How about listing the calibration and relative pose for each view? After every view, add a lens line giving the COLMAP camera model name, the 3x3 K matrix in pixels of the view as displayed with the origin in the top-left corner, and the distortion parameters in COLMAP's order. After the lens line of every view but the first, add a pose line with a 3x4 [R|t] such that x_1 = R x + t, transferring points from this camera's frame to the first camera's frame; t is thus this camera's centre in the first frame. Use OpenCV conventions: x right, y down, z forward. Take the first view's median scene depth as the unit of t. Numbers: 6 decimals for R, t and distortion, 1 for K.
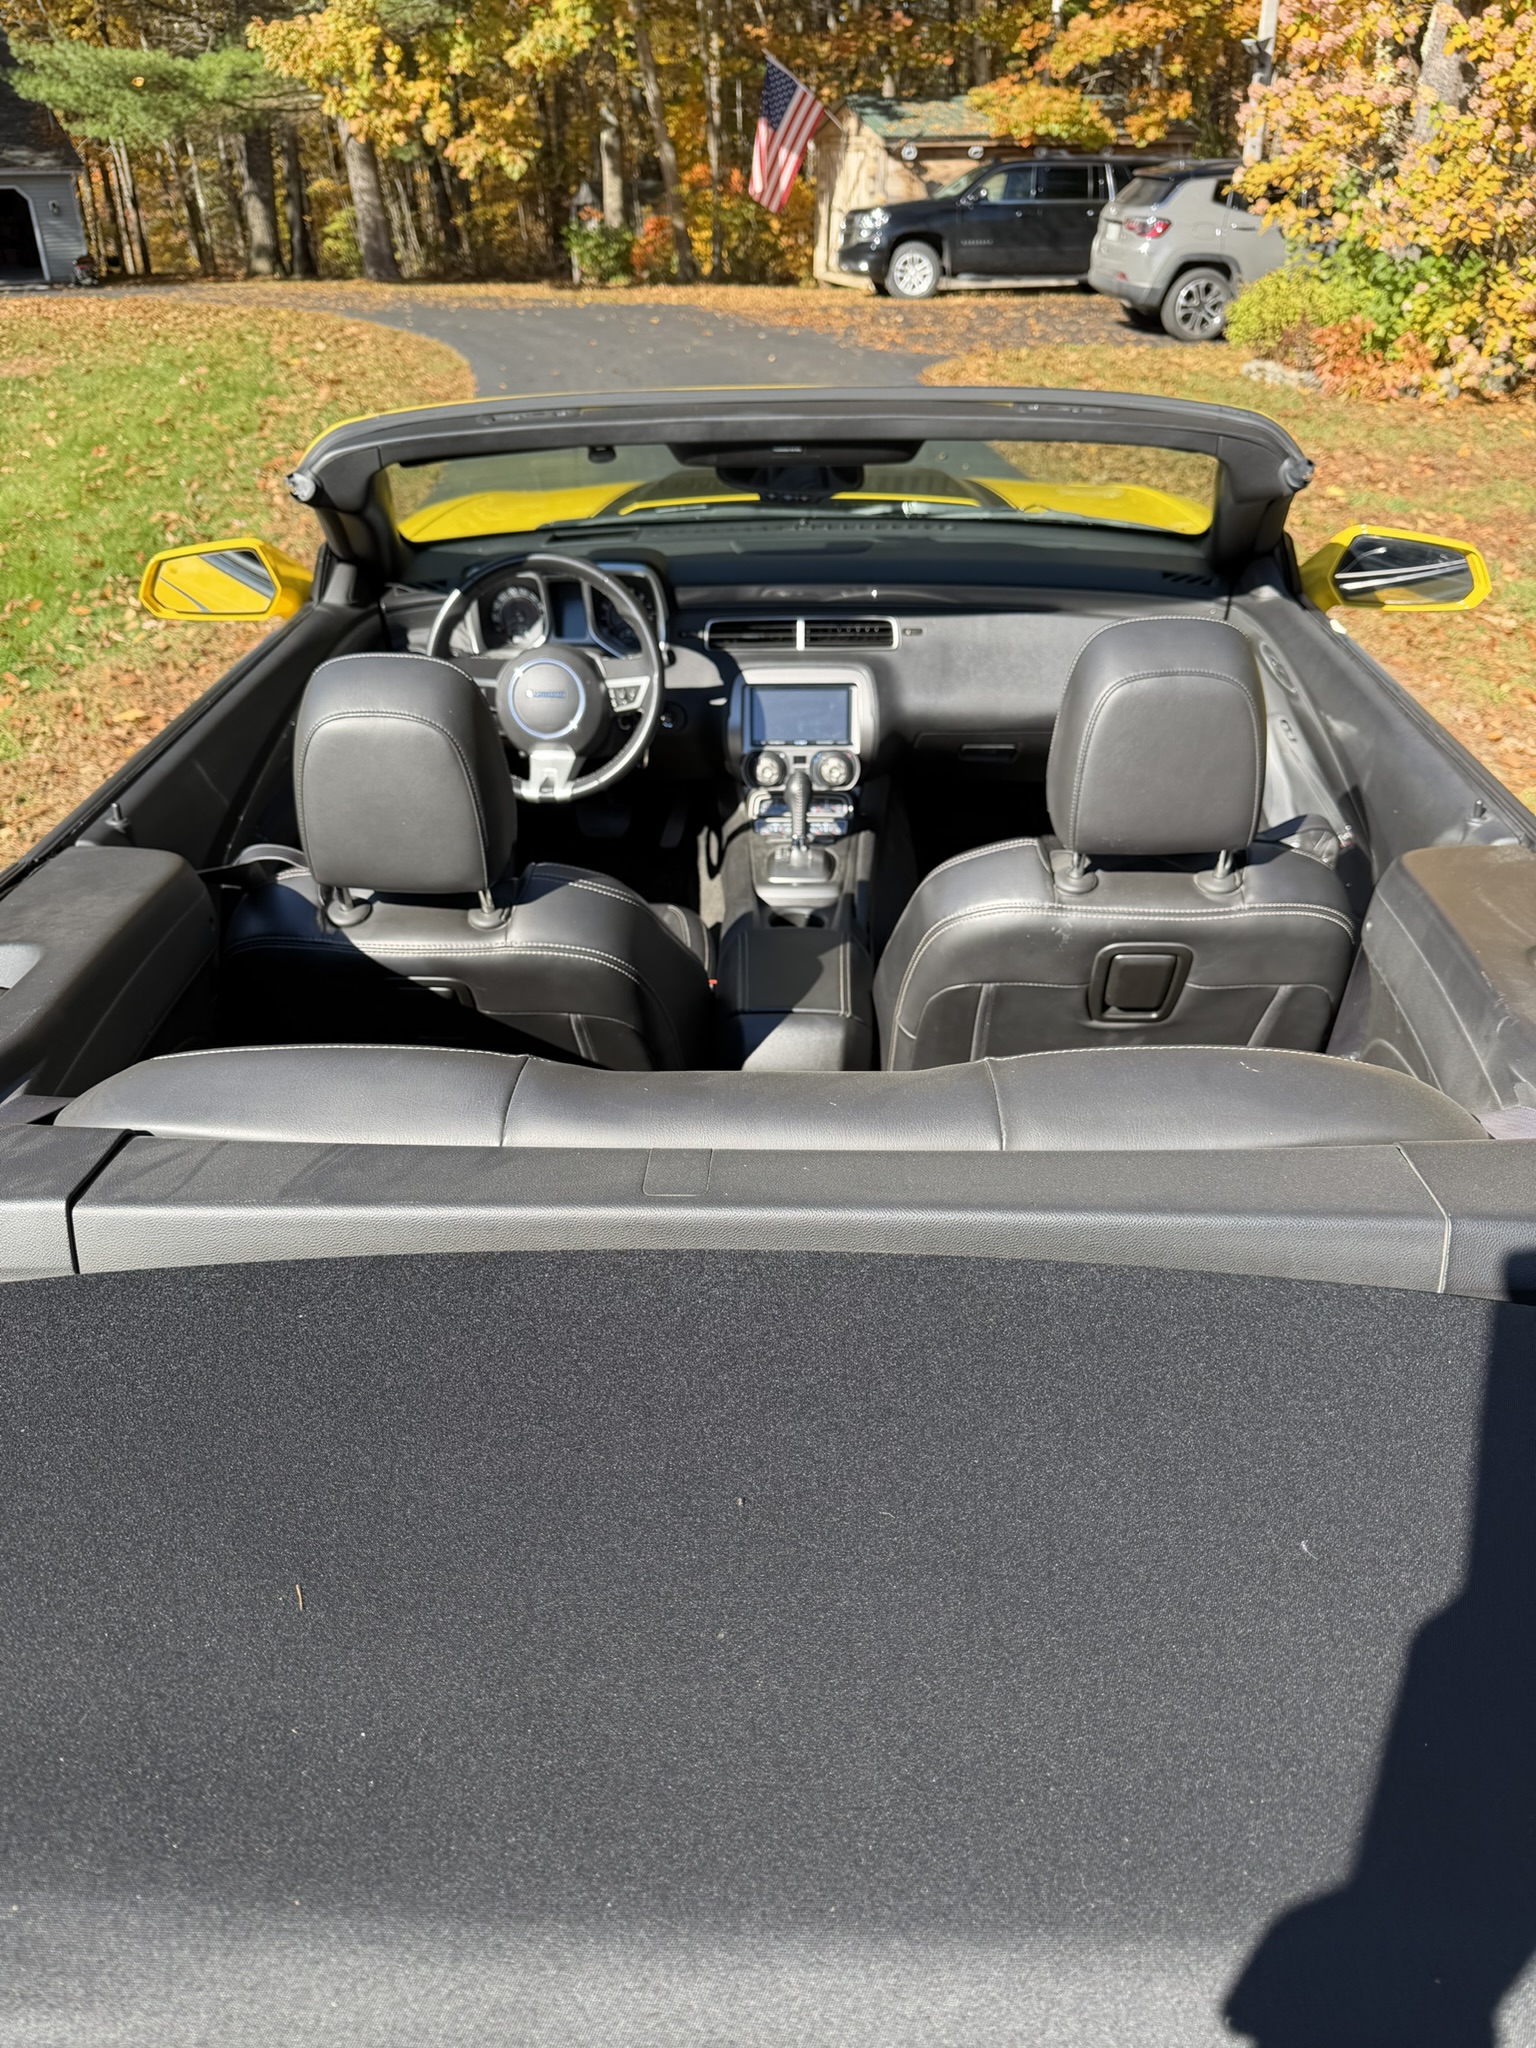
lens RADIAL K [[1477.0, 0, 763.1], [0, 1477.0, 1037.3], [0, 0, 1]] dist [-0.038546, 0.023546]
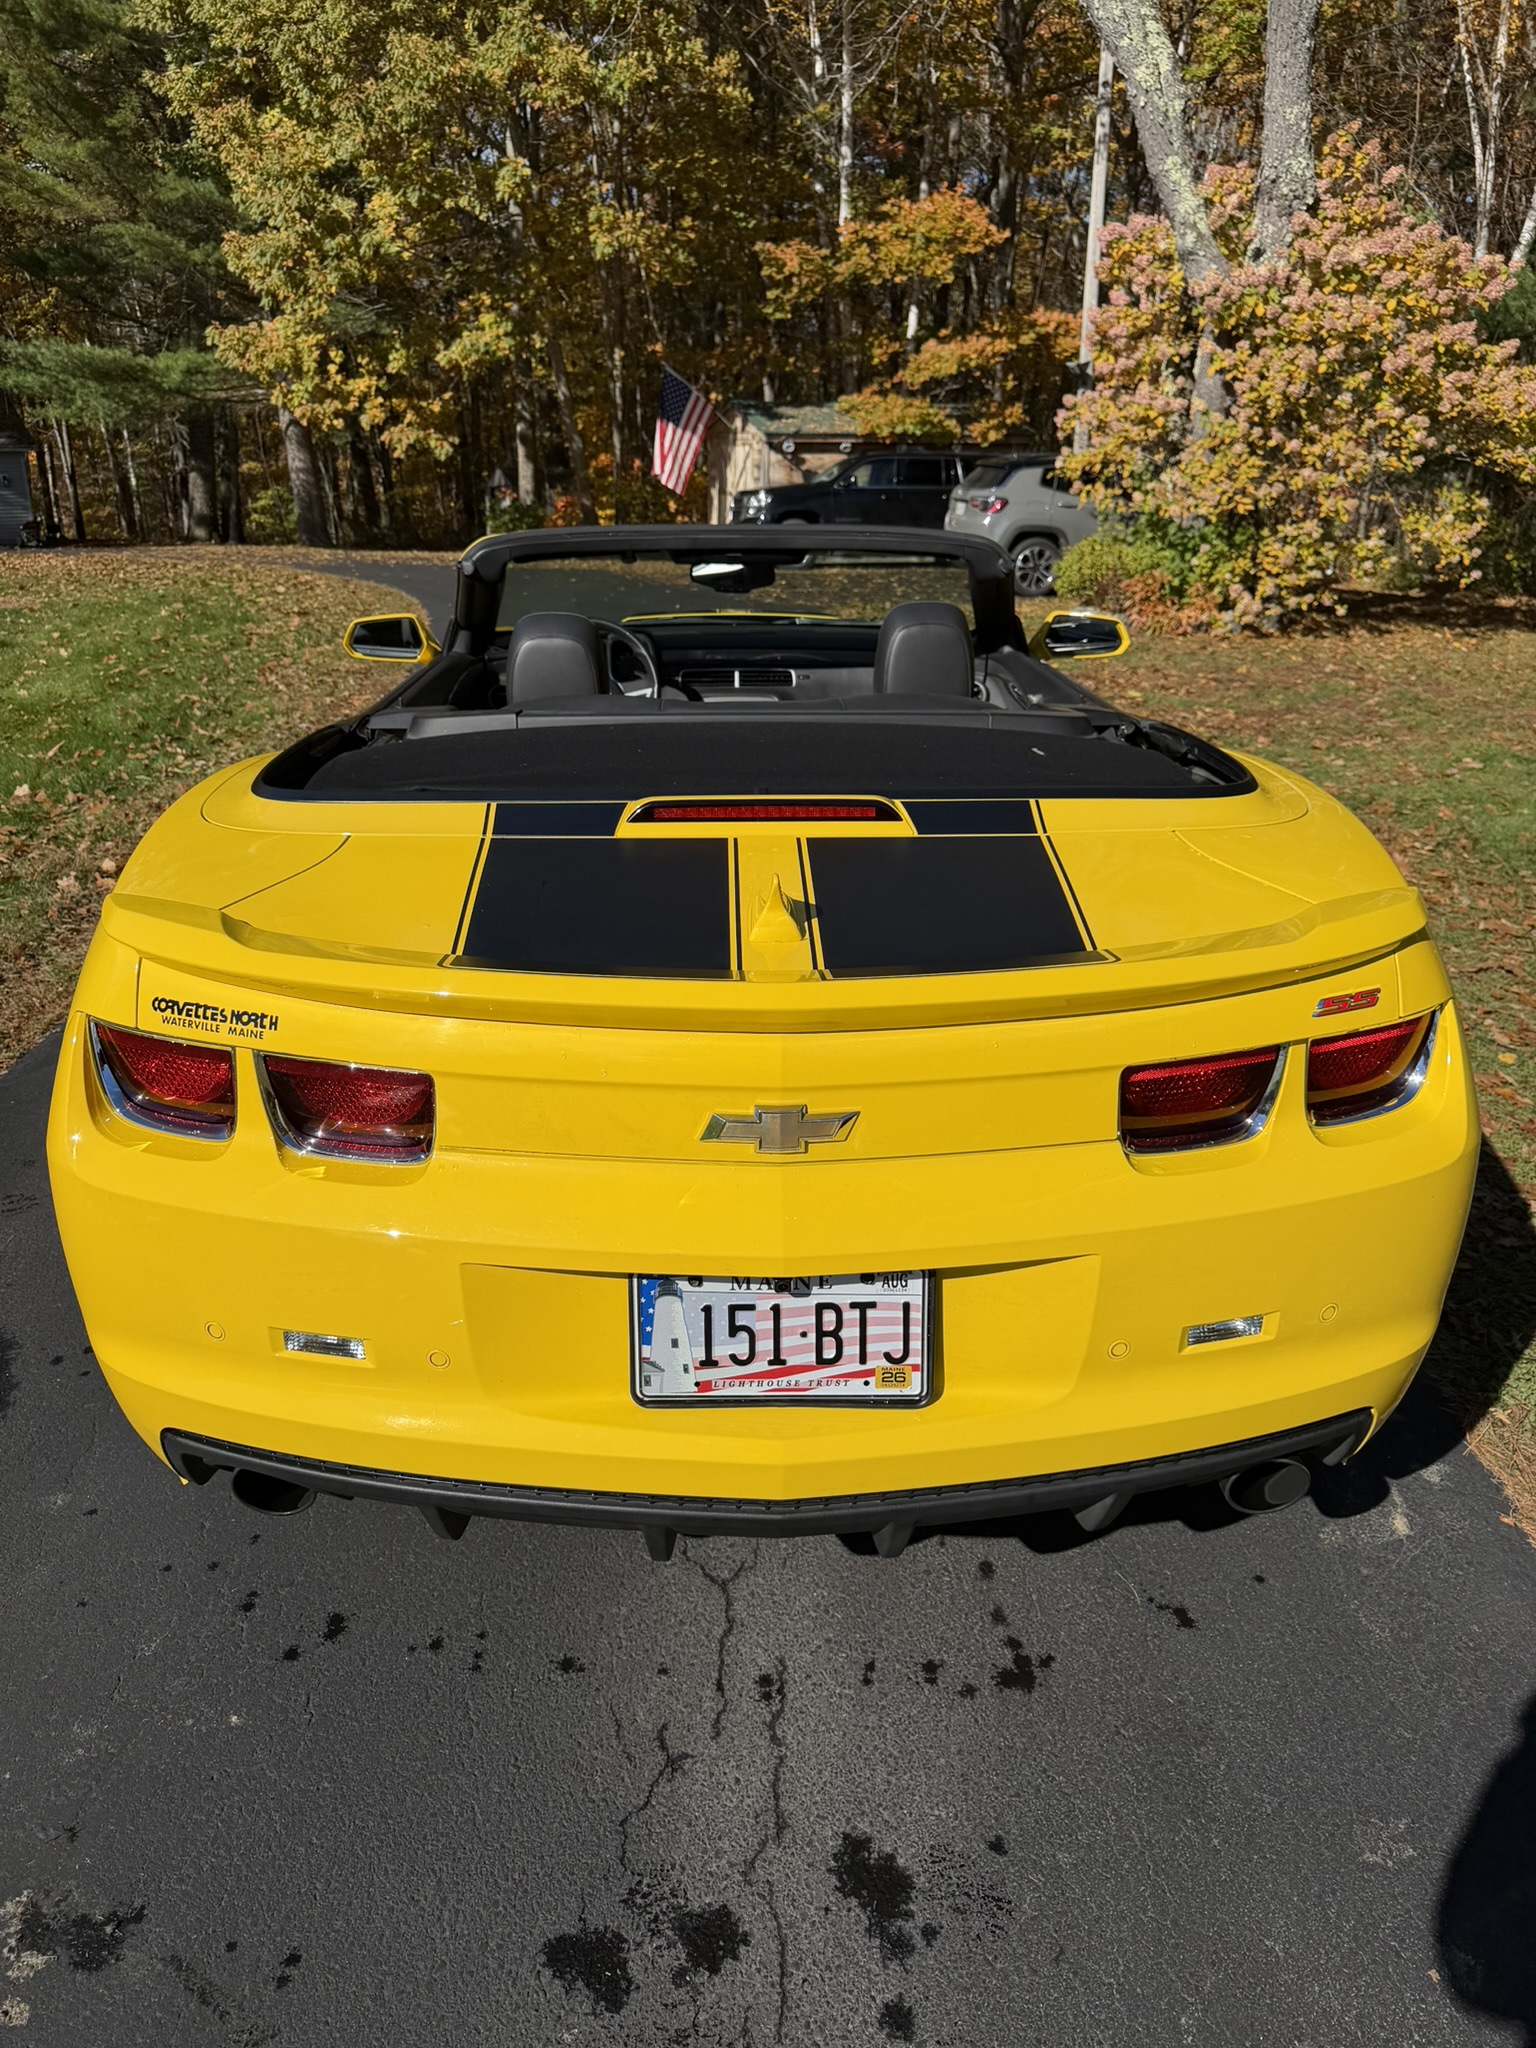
lens RADIAL K [[1455.0, 0, 756.5], [0, 1455.0, 1029.8], [0, 0, 1]] dist [-0.004656, -0.003453]
pose [[0.997650, -0.007088, 0.068152, -0.011022], [0.018260, 0.986168, -0.164741, 0.063461], [-0.066041, 0.165598, 0.983980, -0.089822]]
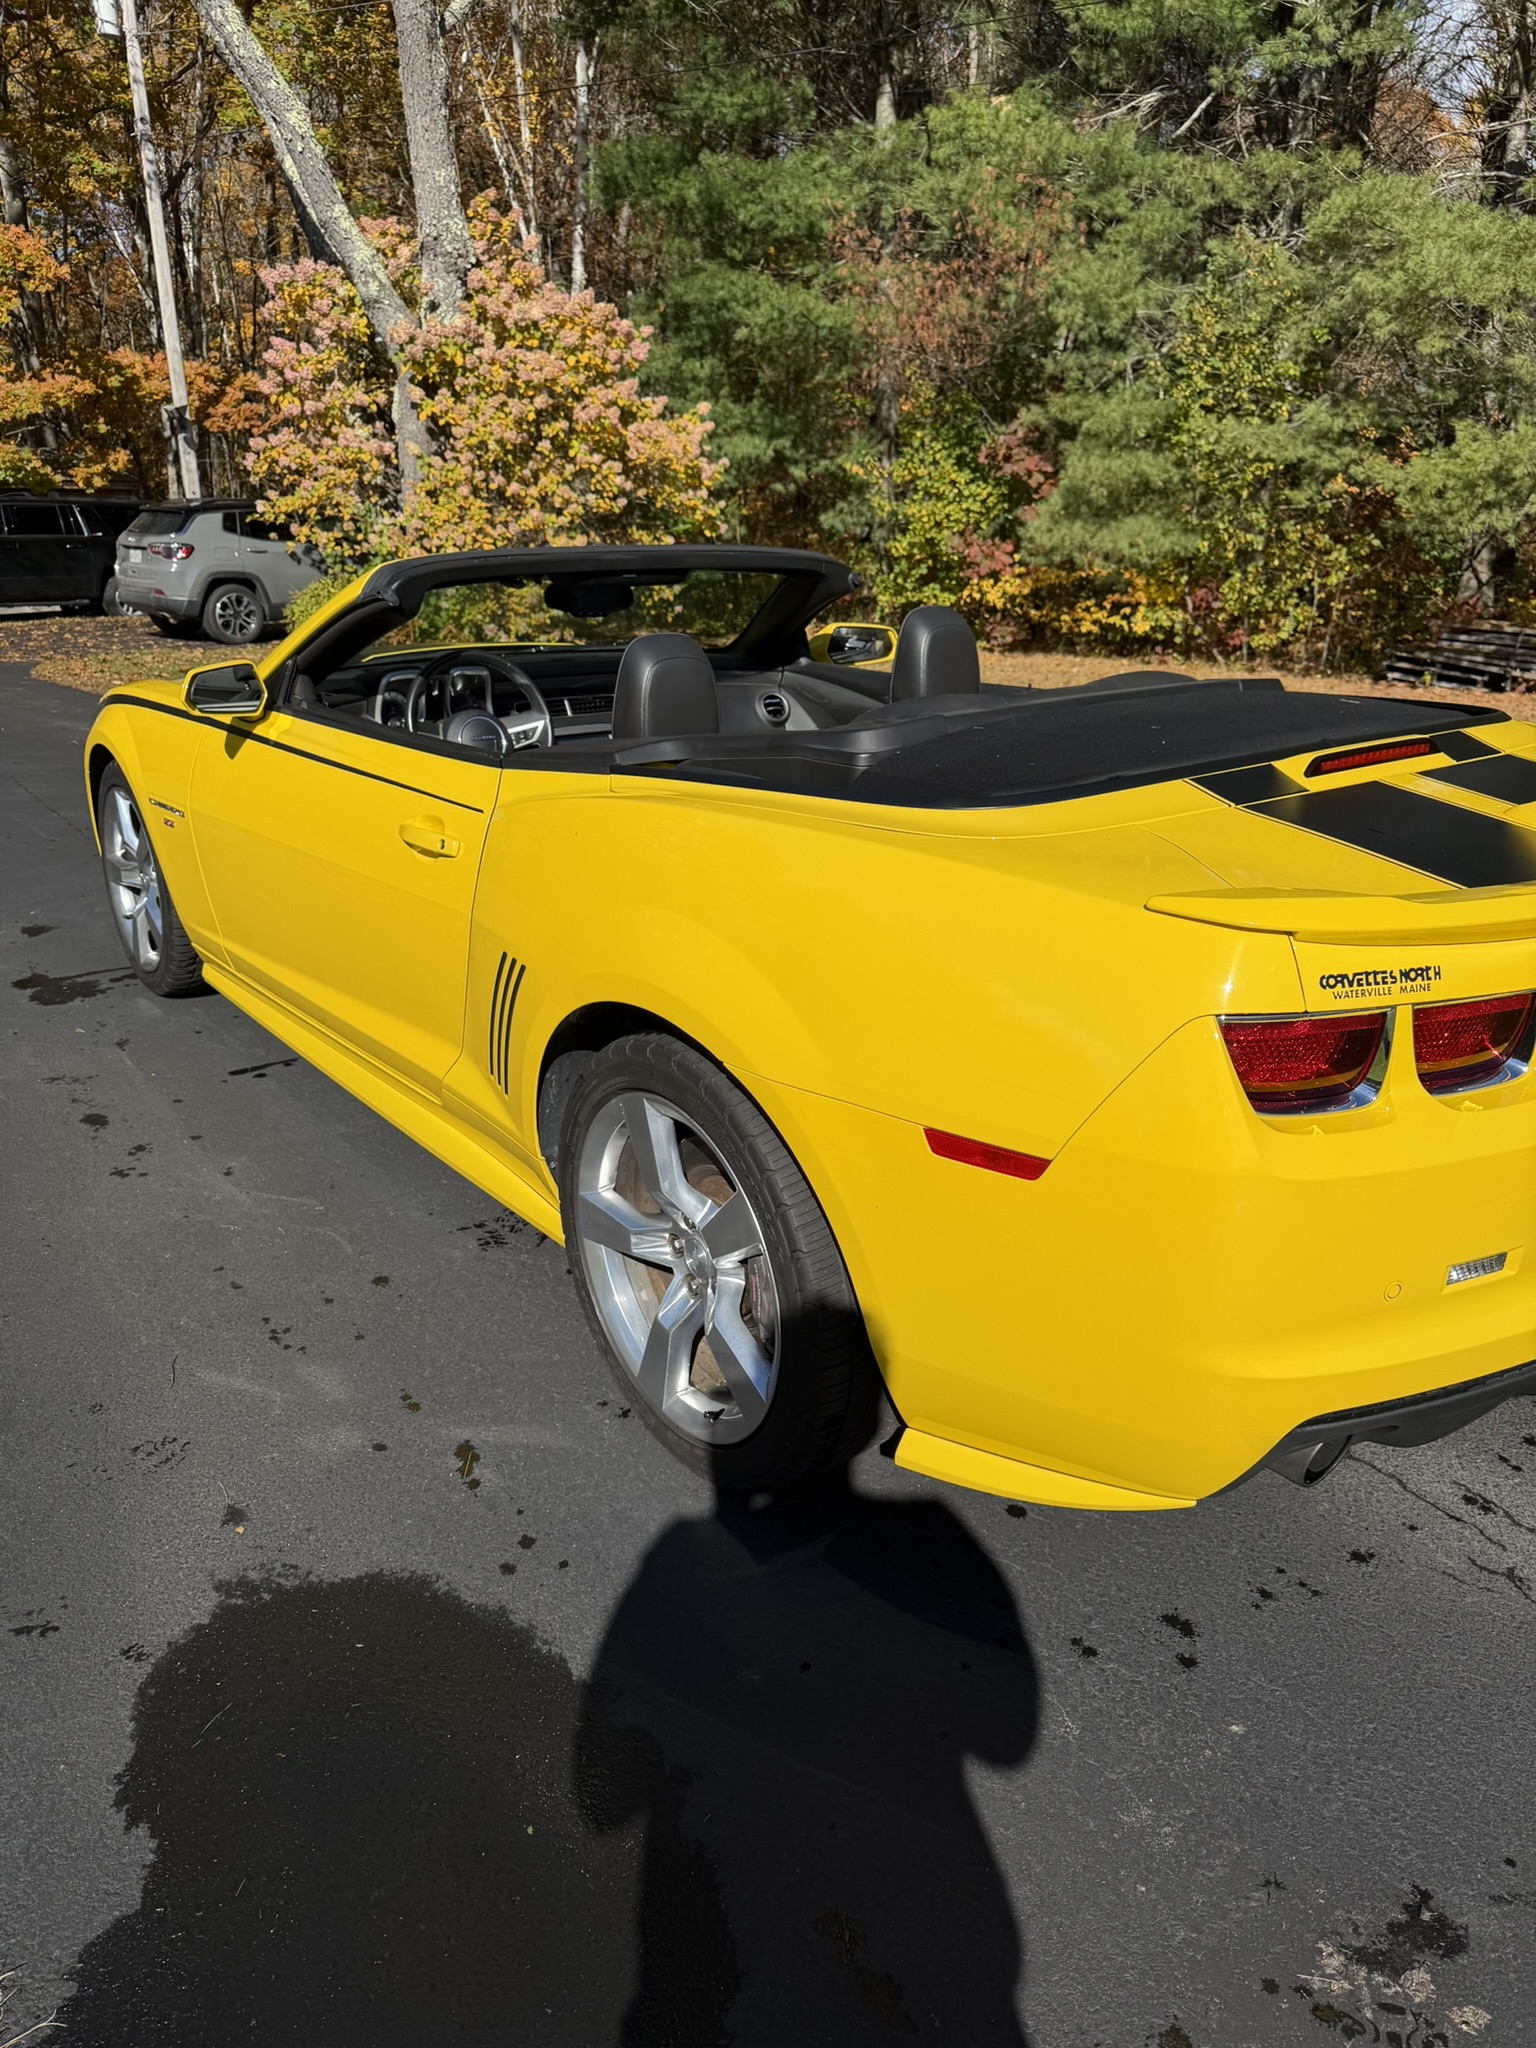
lens RADIAL K [[1444.1, 0, 751.0], [0, 1444.1, 1042.5], [0, 0, 1]] dist [0.006836, -0.013549]
pose [[0.776128, -0.203907, 0.596698, -0.136965], [0.314472, 0.945365, -0.085980, 0.044326], [-0.546565, 0.254376, 0.797847, -0.044640]]
